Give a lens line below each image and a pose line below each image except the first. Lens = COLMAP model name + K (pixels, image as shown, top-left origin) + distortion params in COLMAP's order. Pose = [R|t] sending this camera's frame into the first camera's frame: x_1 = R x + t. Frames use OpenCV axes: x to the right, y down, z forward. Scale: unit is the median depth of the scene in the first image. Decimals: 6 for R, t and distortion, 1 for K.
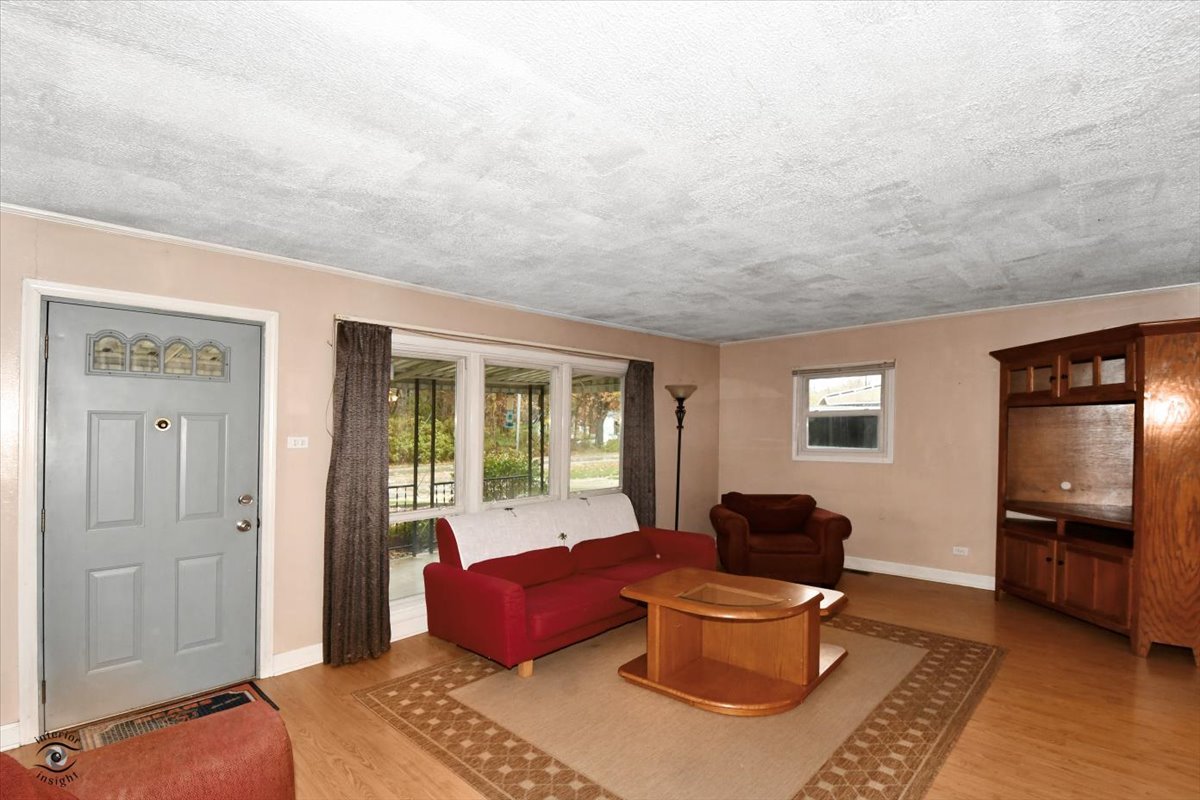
lens RADIAL K [[558.4, 0, 597.4], [0, 558.4, 416.1], [0, 0, 1]] dist [-0.001741, -0.000717]
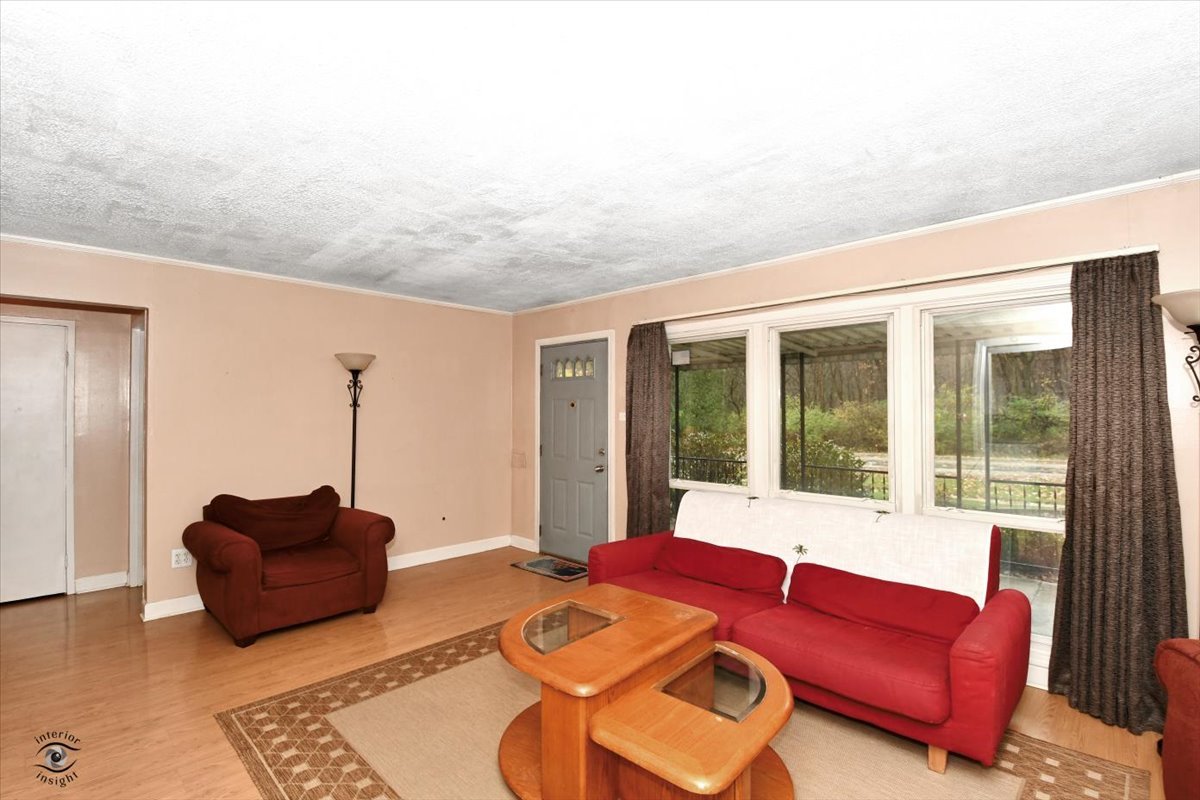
lens RADIAL K [[558.4, 0, 597.4], [0, 558.4, 416.1], [0, 0, 1]] dist [-0.001741, -0.000717]
pose [[0.001971, 0.008053, -0.999966, 0.845410], [0.025372, 0.999645, 0.008100, 0.029200], [0.999676, -0.025387, 0.001766, 0.890793]]
